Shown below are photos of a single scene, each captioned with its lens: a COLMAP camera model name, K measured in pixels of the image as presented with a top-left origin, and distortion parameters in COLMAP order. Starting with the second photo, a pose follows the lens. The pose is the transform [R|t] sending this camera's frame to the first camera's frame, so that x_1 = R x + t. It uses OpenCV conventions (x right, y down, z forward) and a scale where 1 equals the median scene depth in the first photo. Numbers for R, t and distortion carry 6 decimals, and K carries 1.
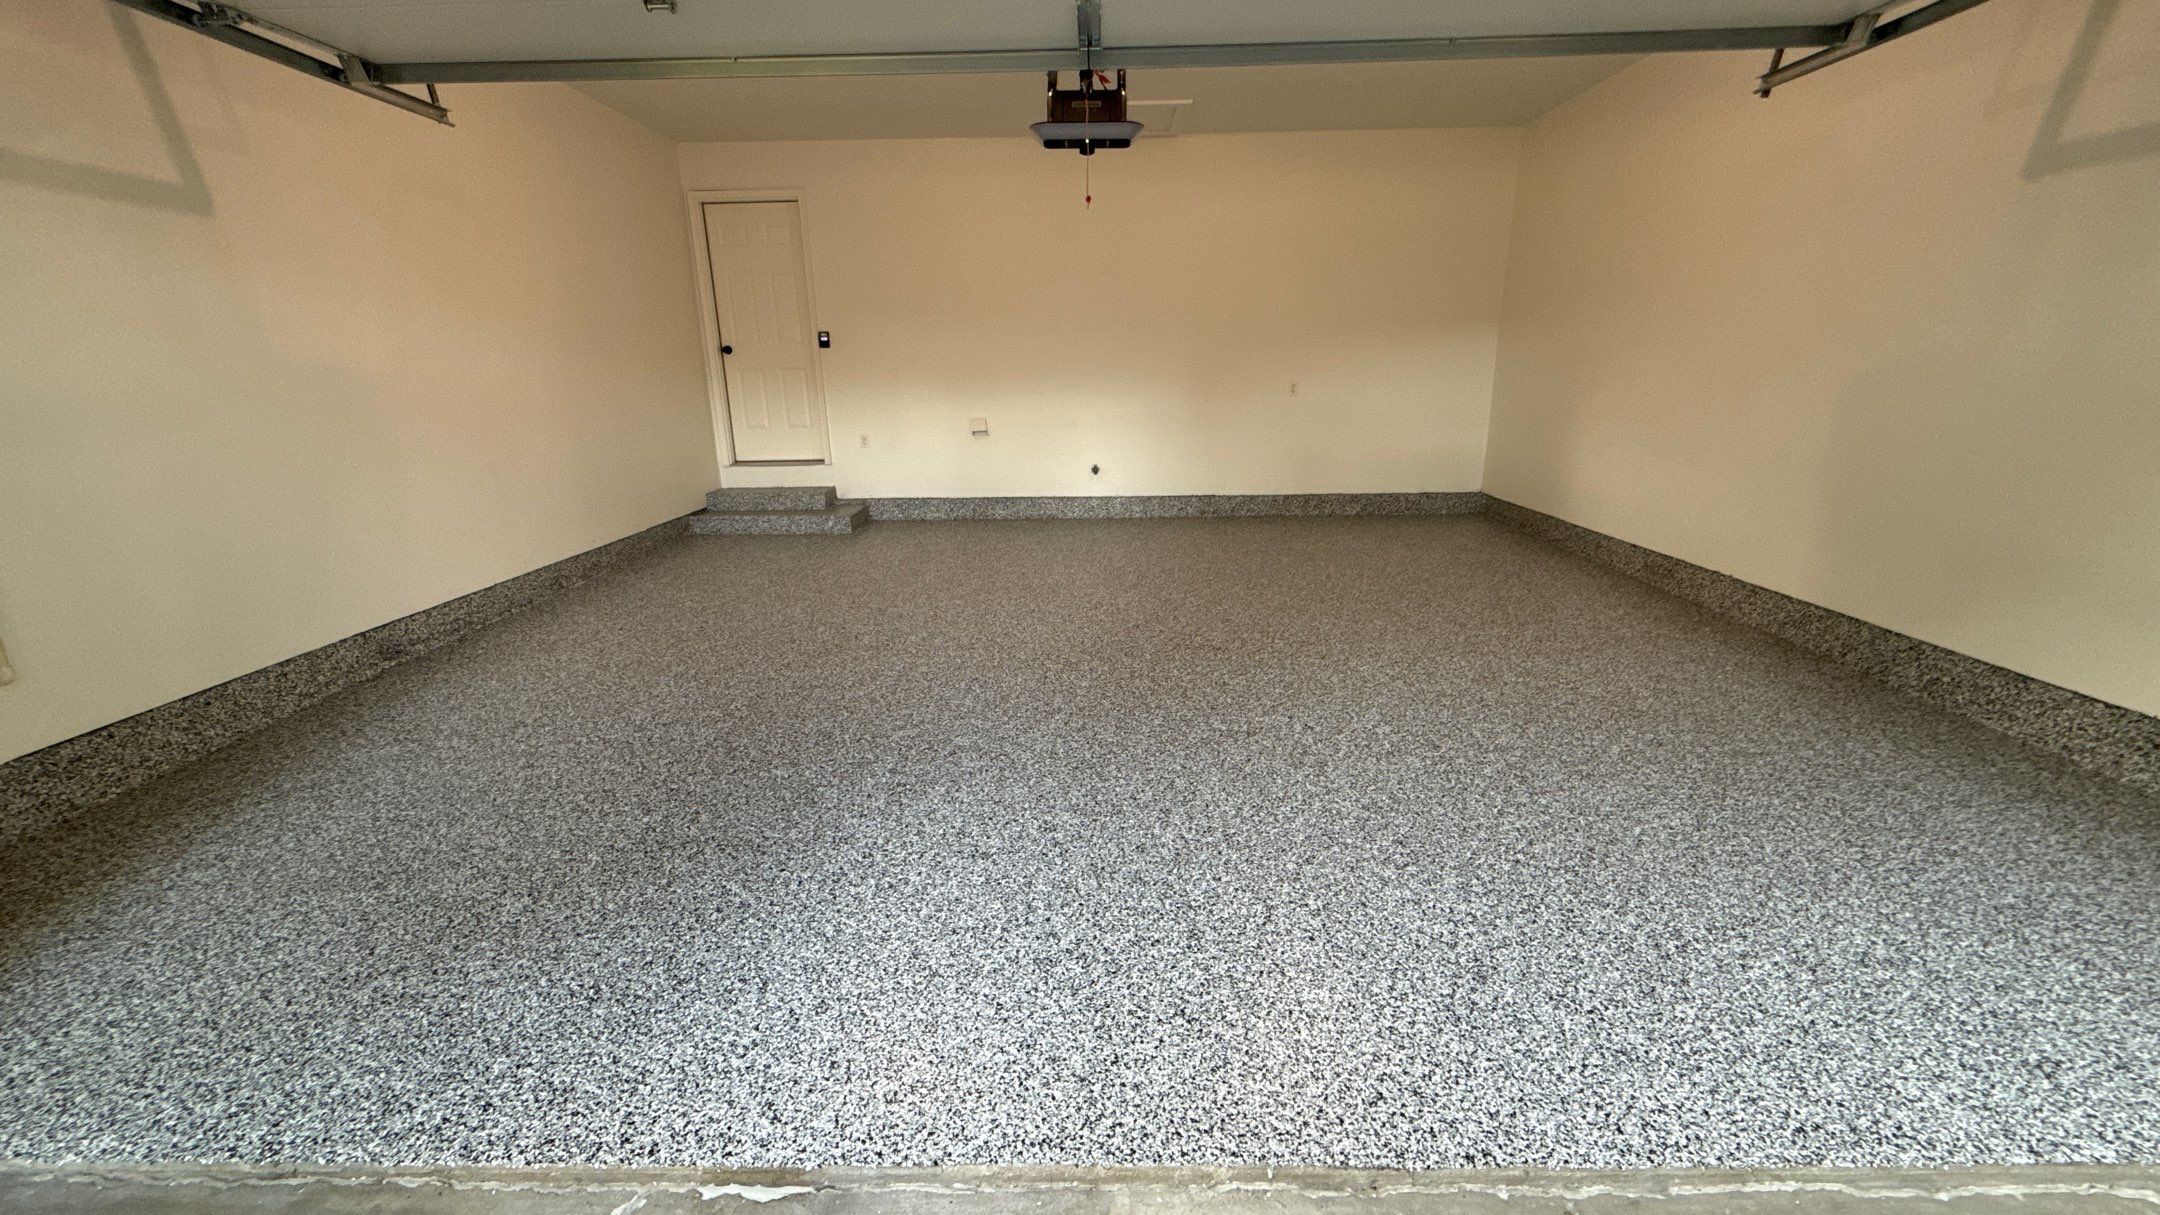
lens RADIAL K [[862.4, 0, 1074.3], [0, 862.4, 610.6], [0, 0, 1]] dist [0.001656, -0.000813]
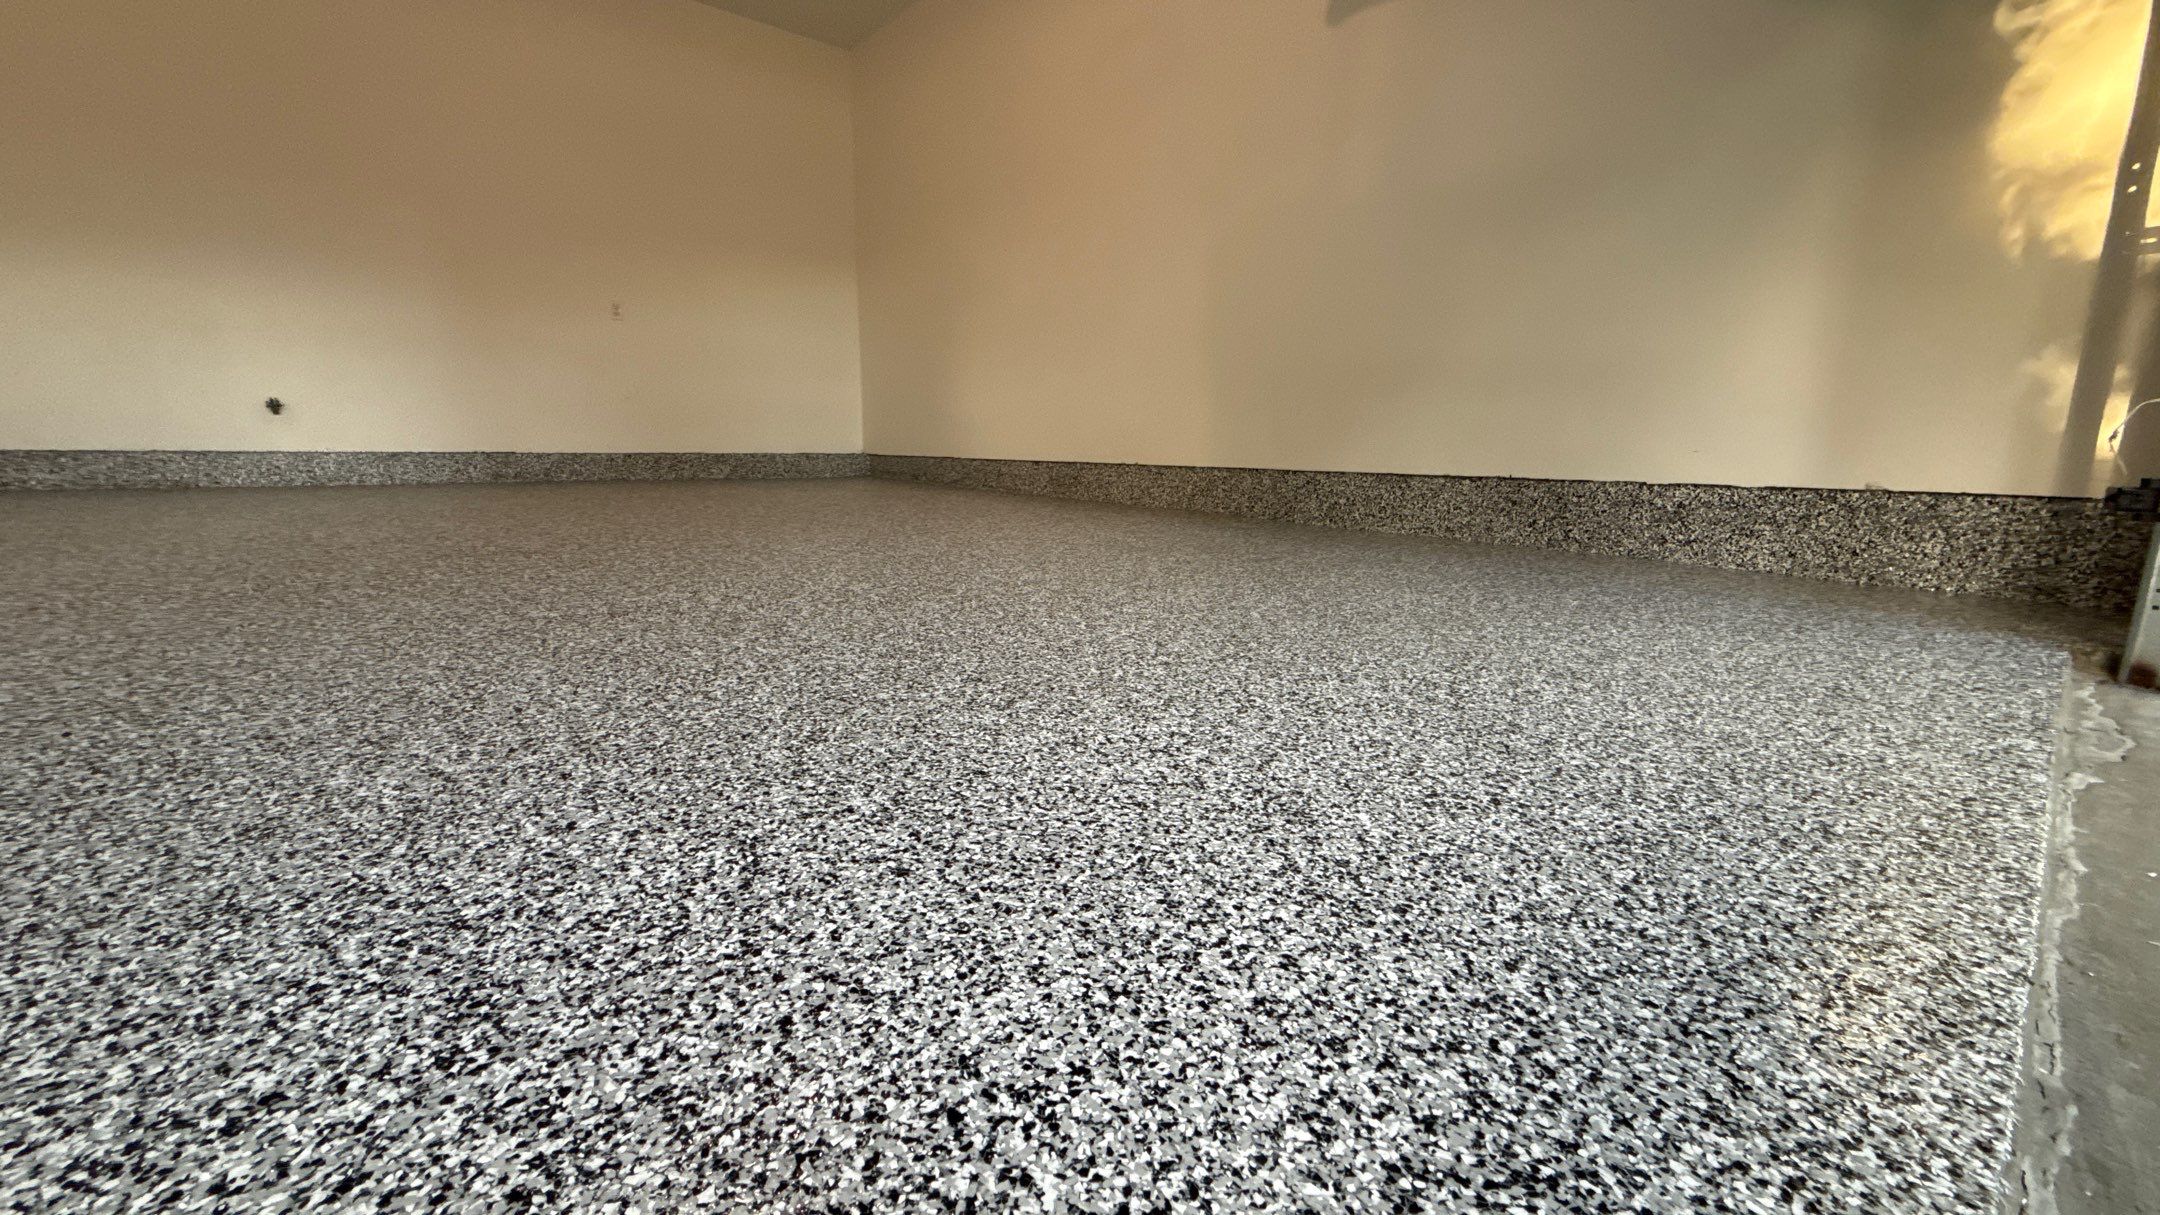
lens RADIAL K [[862.4, 0, 1083.0], [0, 862.4, 608.3], [0, 0, 1]] dist [0.001656, -0.000813]
pose [[0.745578, -0.101418, 0.658656, 0.067379], [0.161159, 0.986456, -0.030535, 0.171051], [-0.646638, 0.128915, 0.751824, 0.392392]]
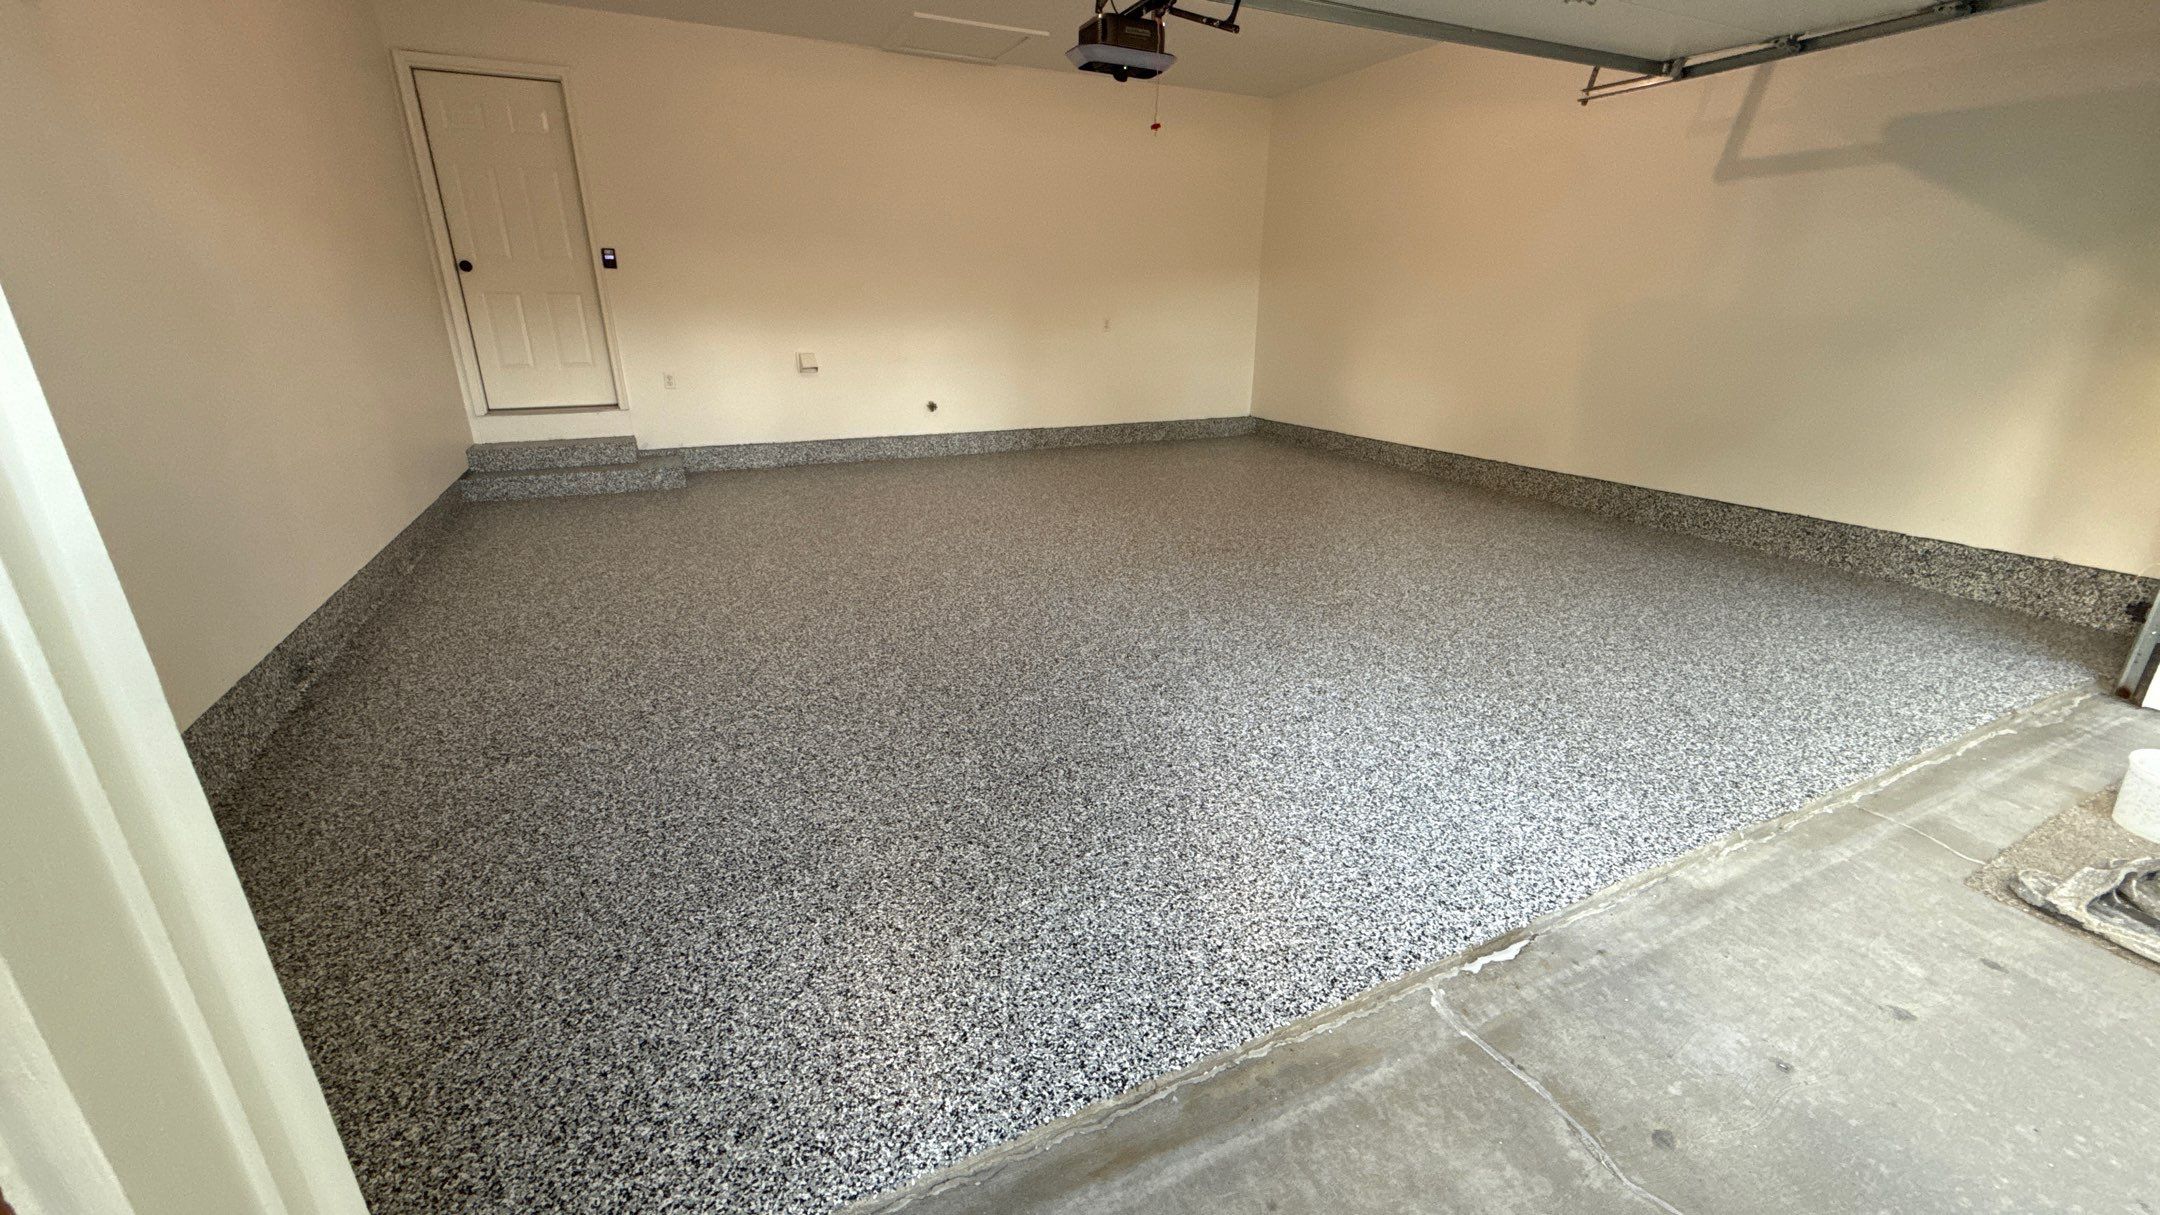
lens RADIAL K [[862.4, 0, 1077.5], [0, 862.4, 612.4], [0, 0, 1]] dist [0.001656, -0.000813]
pose [[0.891589, -0.133062, 0.432855, -0.566374], [0.107902, 0.990749, 0.082306, 0.012385], [-0.439802, -0.026677, 0.897699, 0.076050]]
